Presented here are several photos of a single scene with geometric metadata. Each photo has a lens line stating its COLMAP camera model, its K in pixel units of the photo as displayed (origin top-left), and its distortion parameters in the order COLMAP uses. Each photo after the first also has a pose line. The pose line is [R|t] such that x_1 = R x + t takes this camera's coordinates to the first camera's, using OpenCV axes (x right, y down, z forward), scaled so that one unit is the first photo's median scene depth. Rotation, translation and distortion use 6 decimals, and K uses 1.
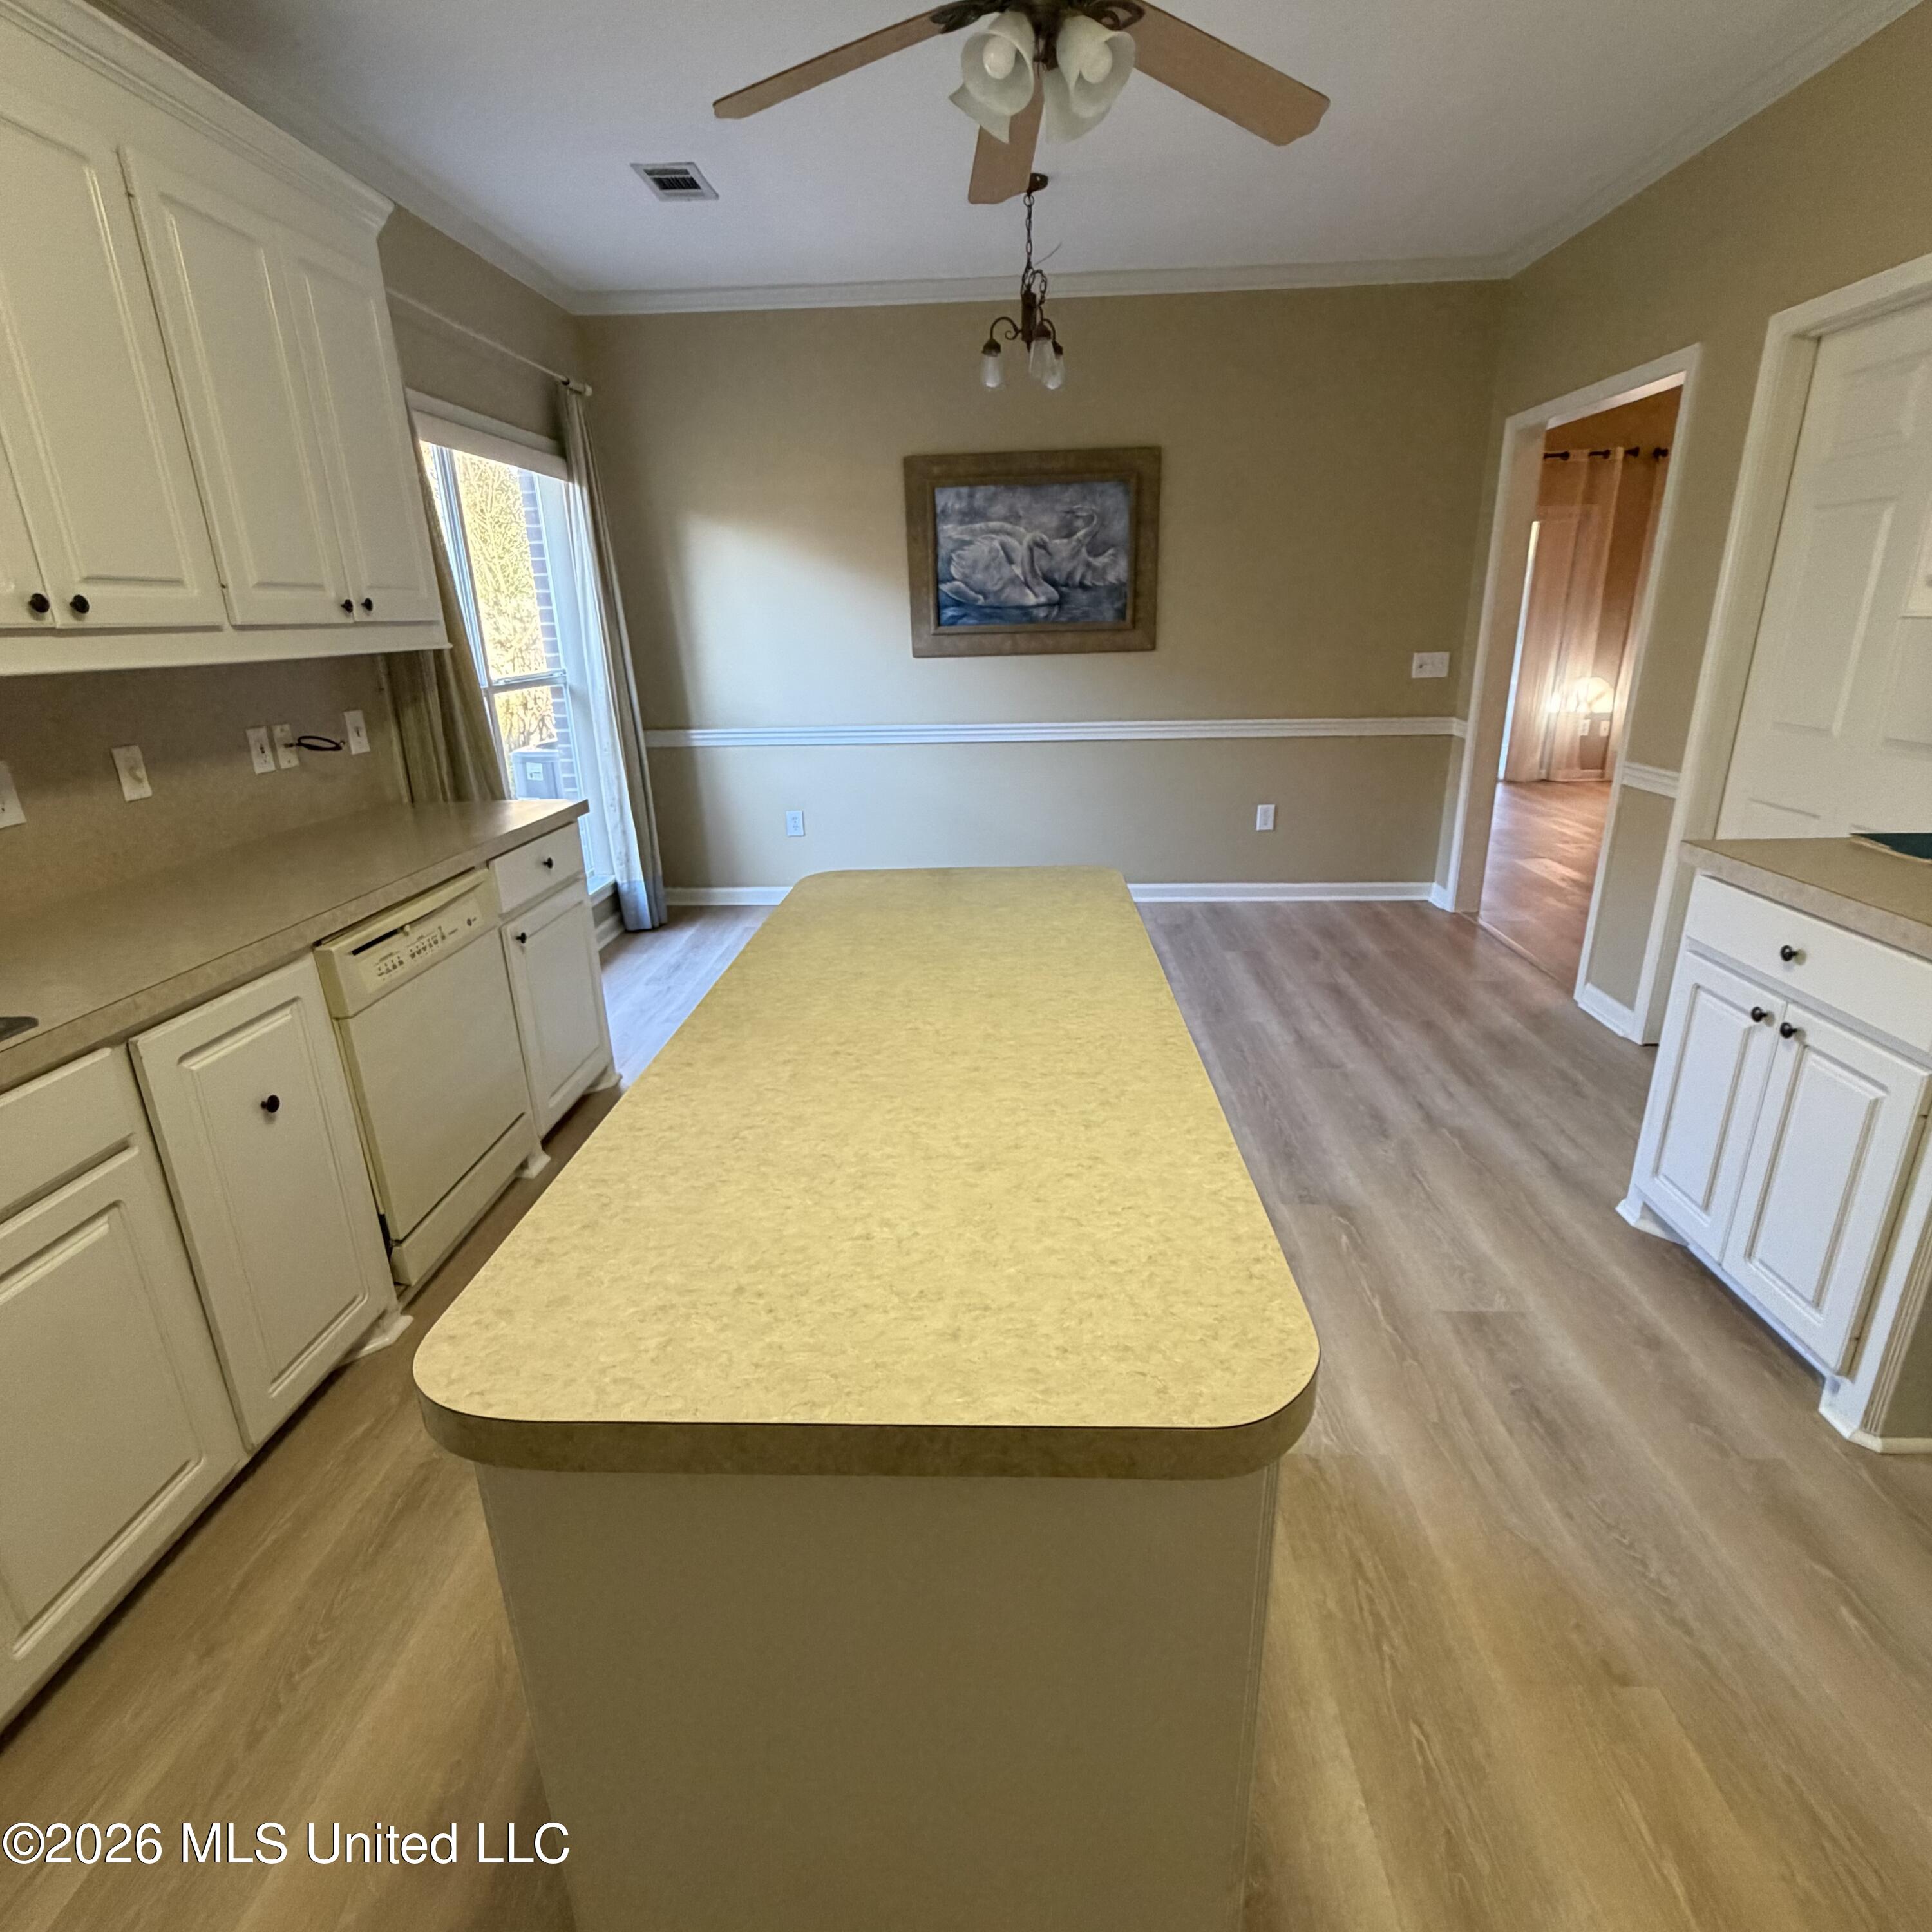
lens RADIAL K [[1030.7, 0, 963.3], [0, 1030.7, 965.0], [0, 0, 1]] dist [-0.000488, 0.000444]
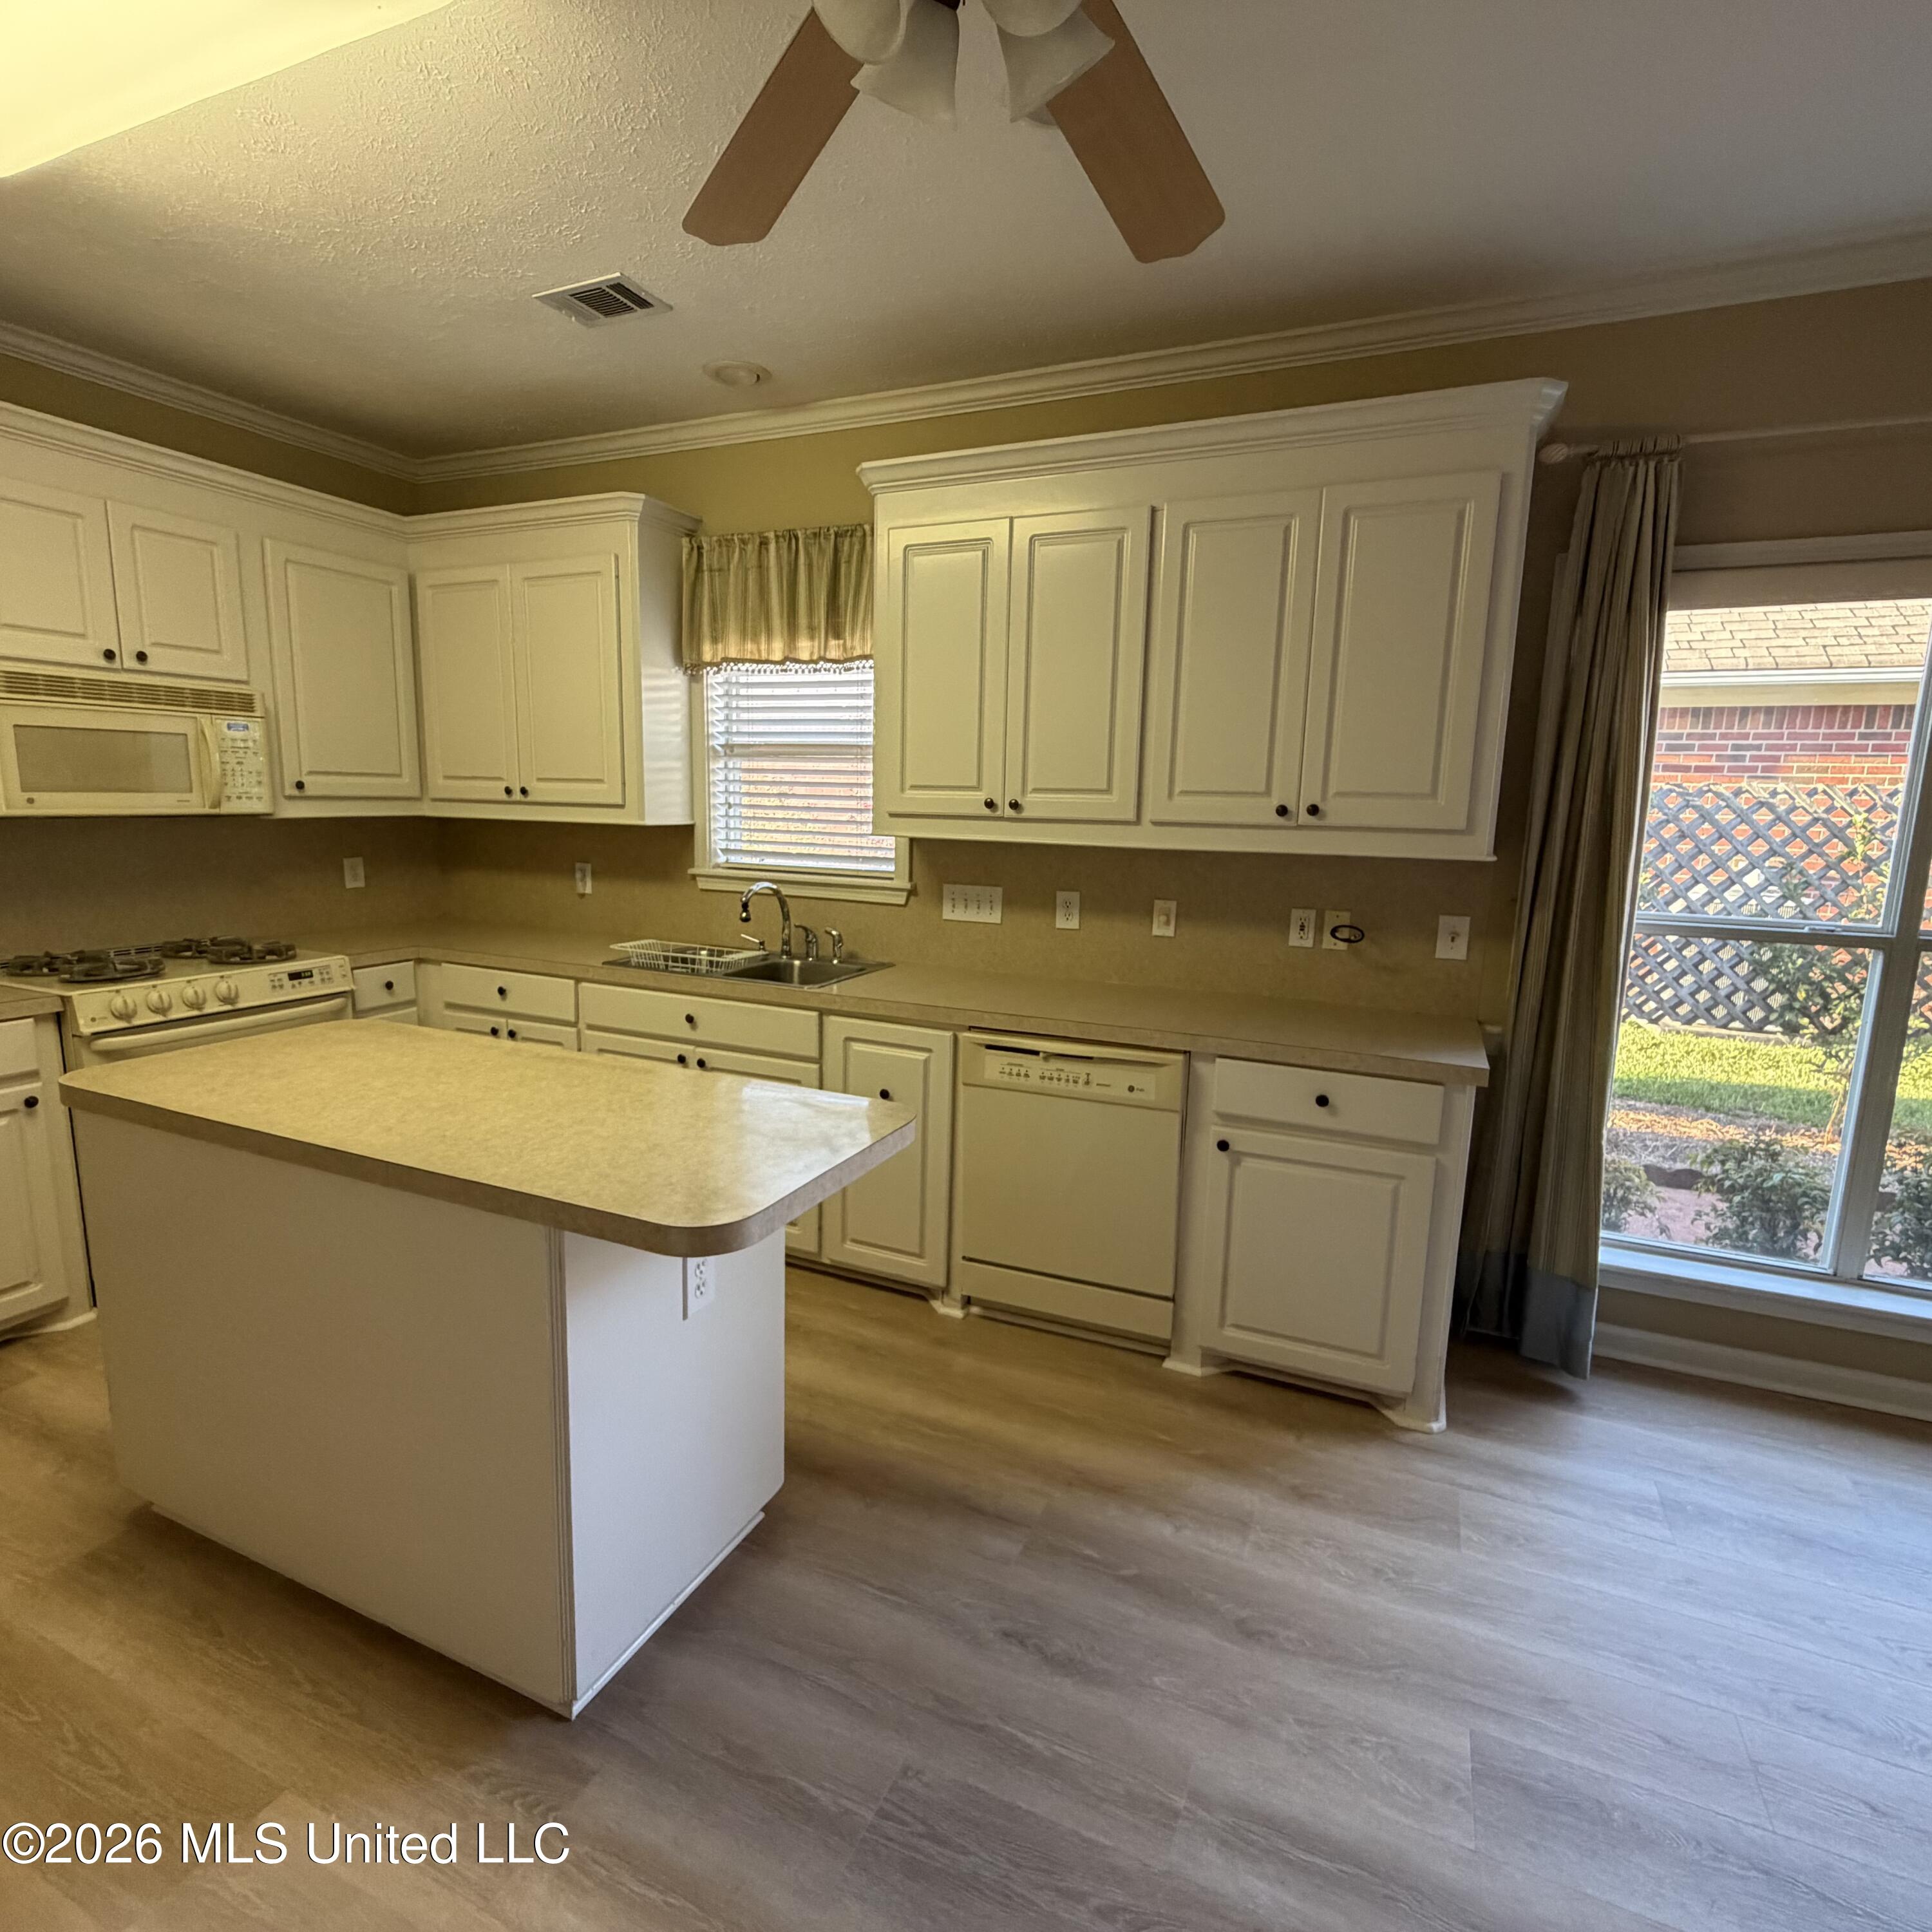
lens RADIAL K [[1030.7, 0, 963.3], [0, 1030.7, 965.0], [0, 0, 1]] dist [-0.000488, 0.000444]
pose [[-0.359908, 0.166130, -0.918078, 0.296364], [-0.314588, 0.904785, 0.287050, -0.219033], [0.878351, 0.392128, -0.273377, 0.572465]]
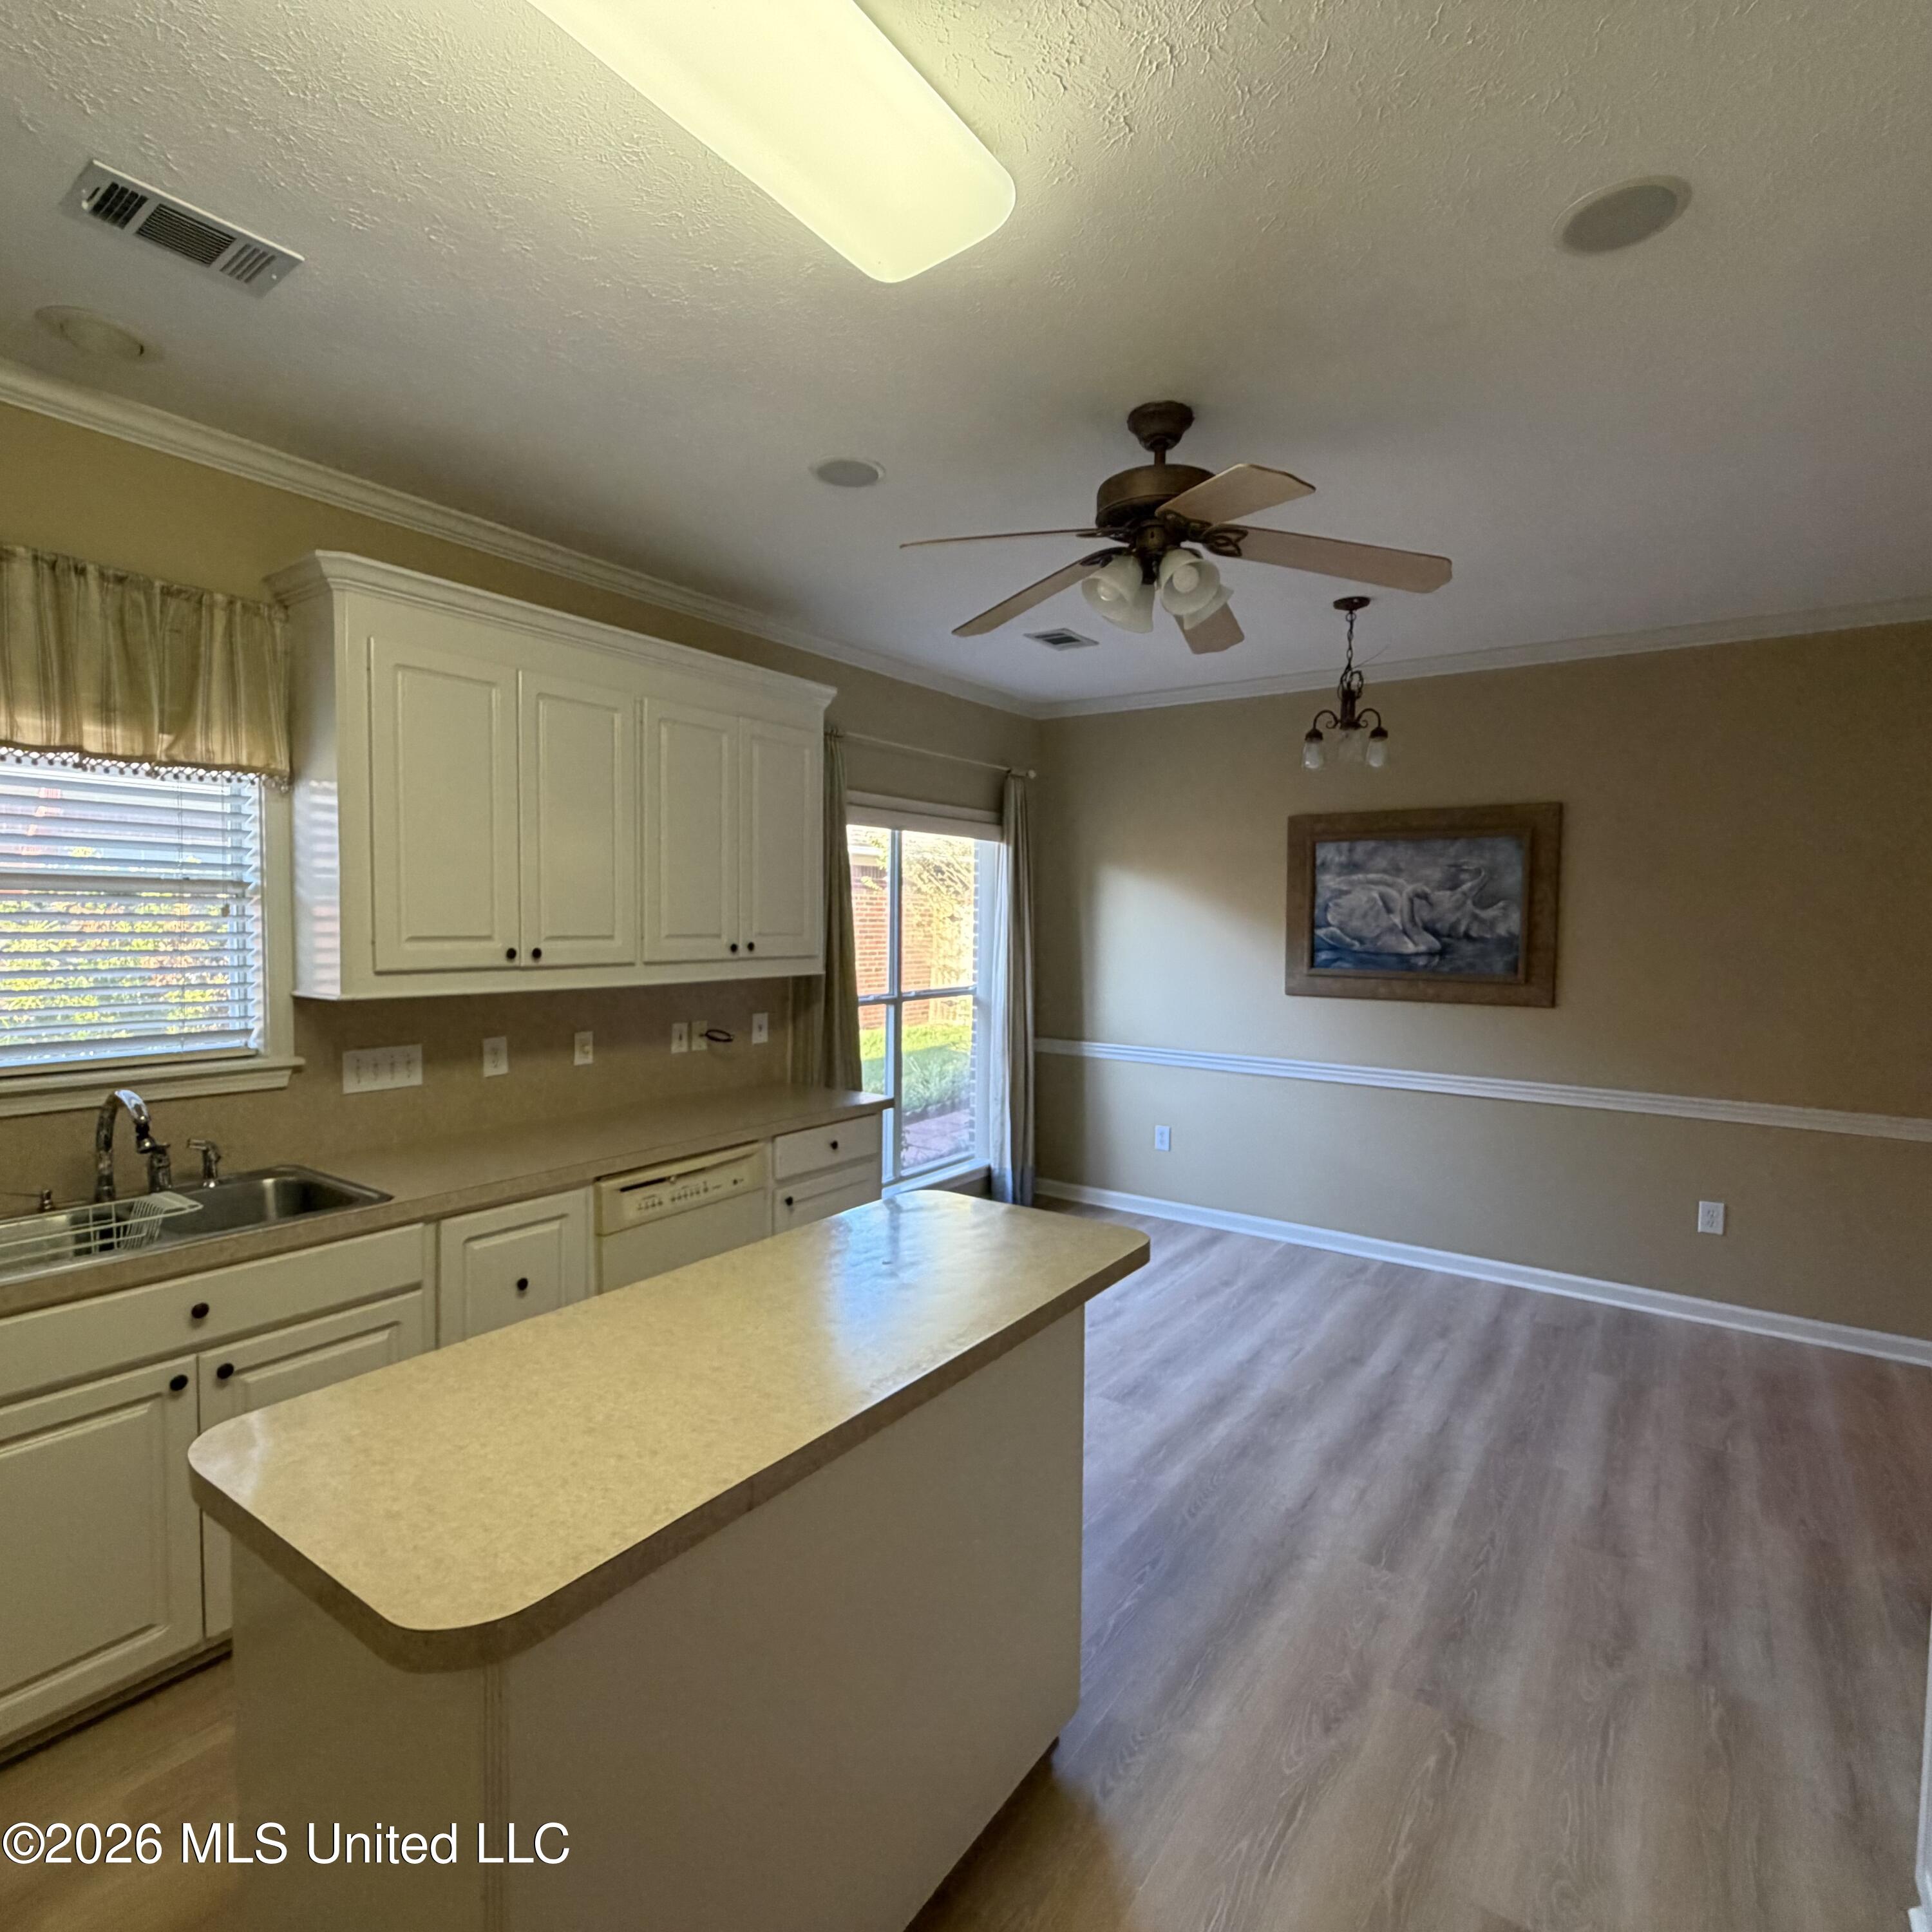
lens RADIAL K [[1033.2, 0, 962.5], [0, 1033.2, 968.6], [0, 0, 1]] dist [-0.000640, -0.001196]
pose [[0.845422, 0.060592, -0.530651, 0.236691], [-0.202501, 0.955728, -0.213490, -0.041501], [0.494222, 0.287946, 0.820263, -0.009846]]
